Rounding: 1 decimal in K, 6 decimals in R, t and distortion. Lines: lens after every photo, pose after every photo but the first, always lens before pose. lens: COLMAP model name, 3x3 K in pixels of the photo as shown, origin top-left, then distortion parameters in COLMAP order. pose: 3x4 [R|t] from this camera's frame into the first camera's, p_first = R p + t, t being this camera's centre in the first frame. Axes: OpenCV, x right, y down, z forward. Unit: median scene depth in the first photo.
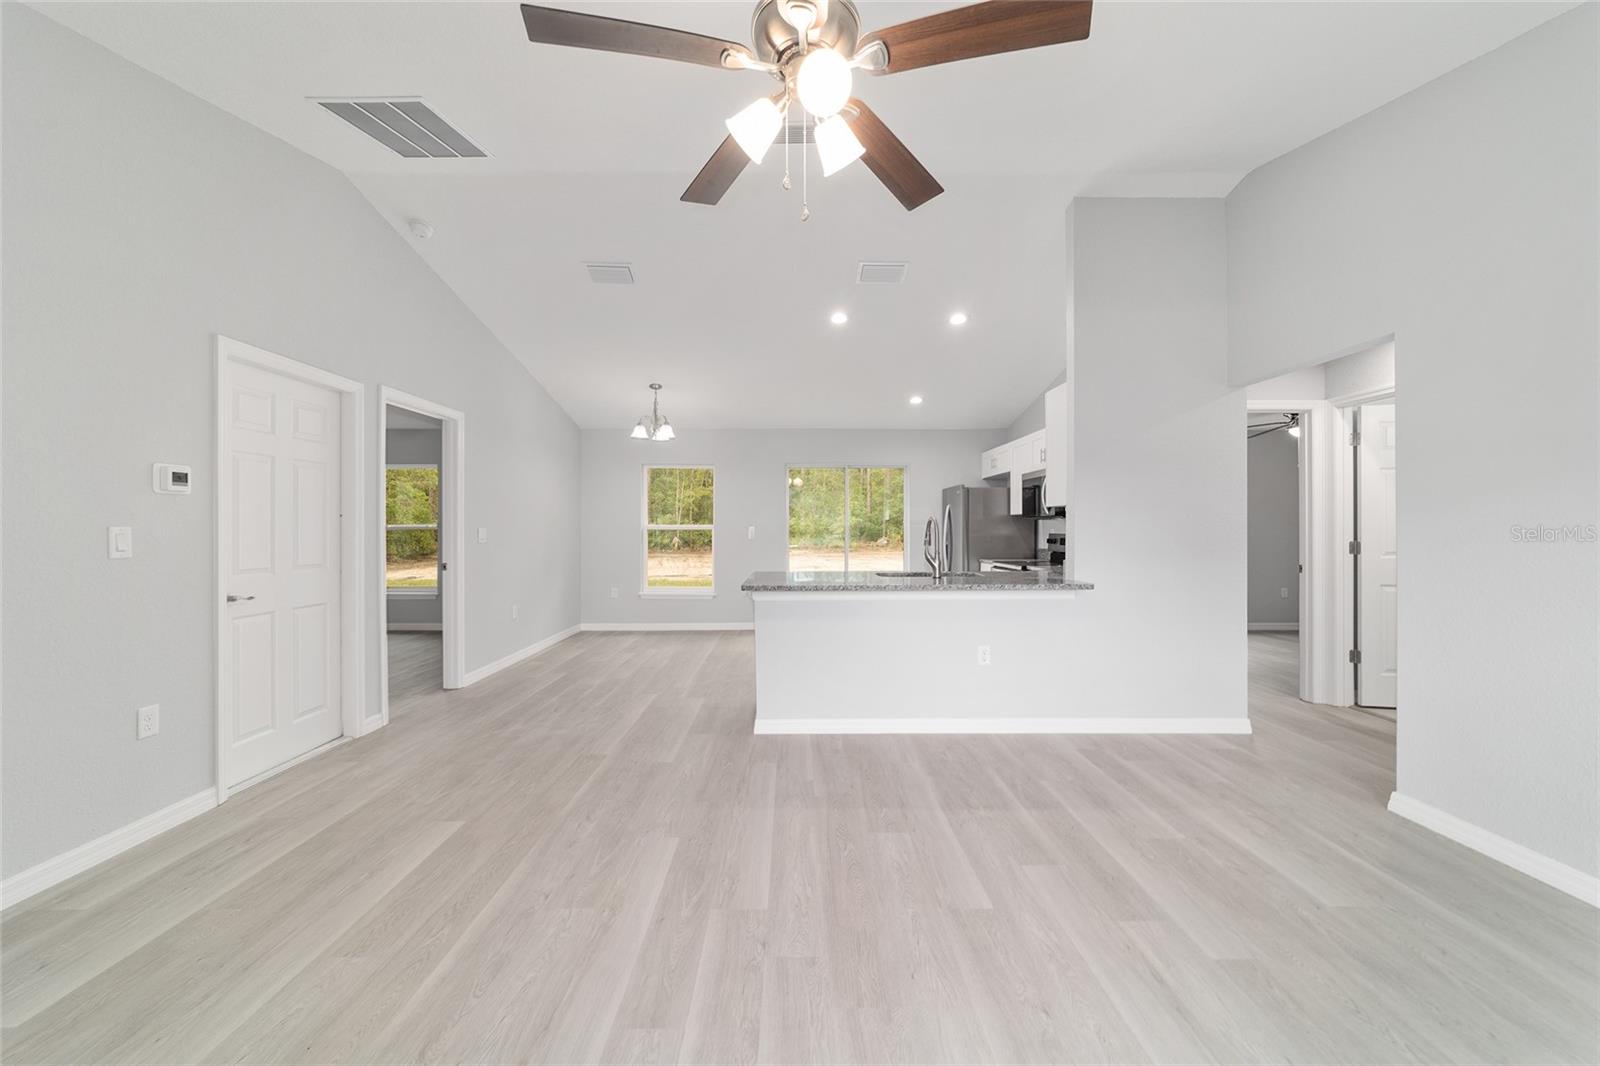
lens RADIAL K [[615.5, 0, 795.4], [0, 615.5, 524.2], [0, 0, 1]] dist [-0.018134, 0.008587]
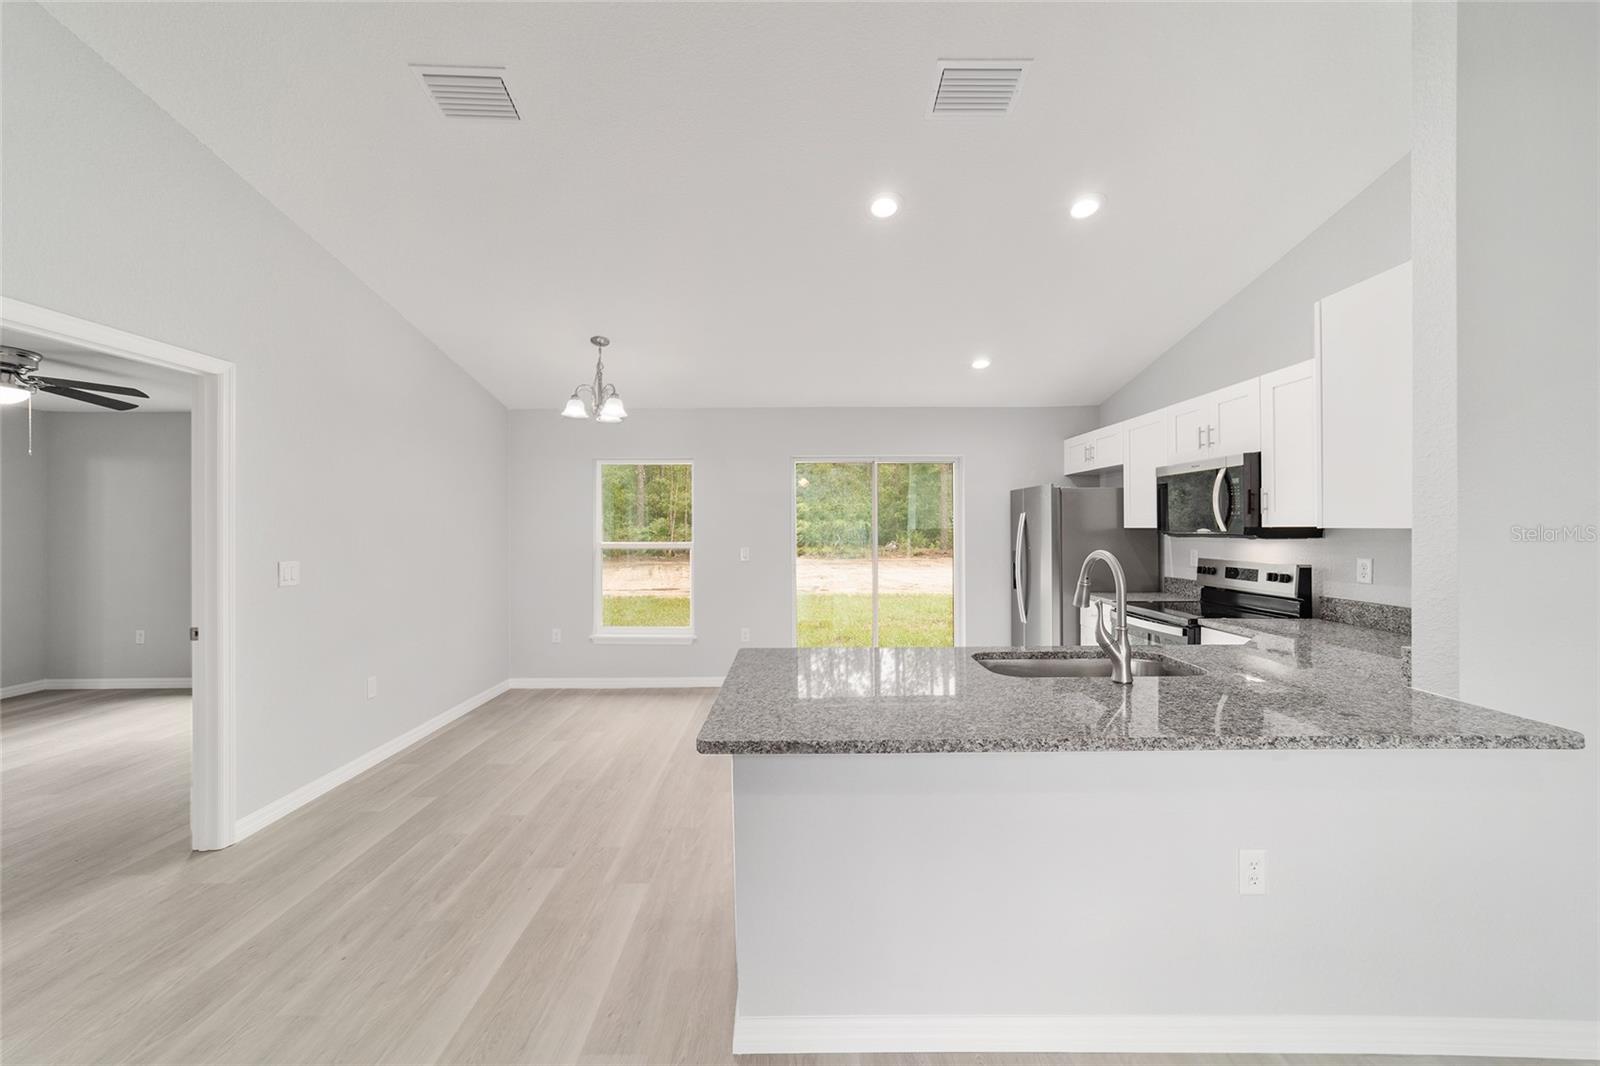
lens RADIAL K [[612.2, 0, 791.1], [0, 612.2, 526.0], [0, 0, 1]] dist [-0.005847, 0.000142]
pose [[0.999939, -0.005148, -0.009780, -0.017833], [0.005170, 0.999984, 0.002226, -0.033893], [0.009769, -0.002276, 0.999950, 0.512055]]
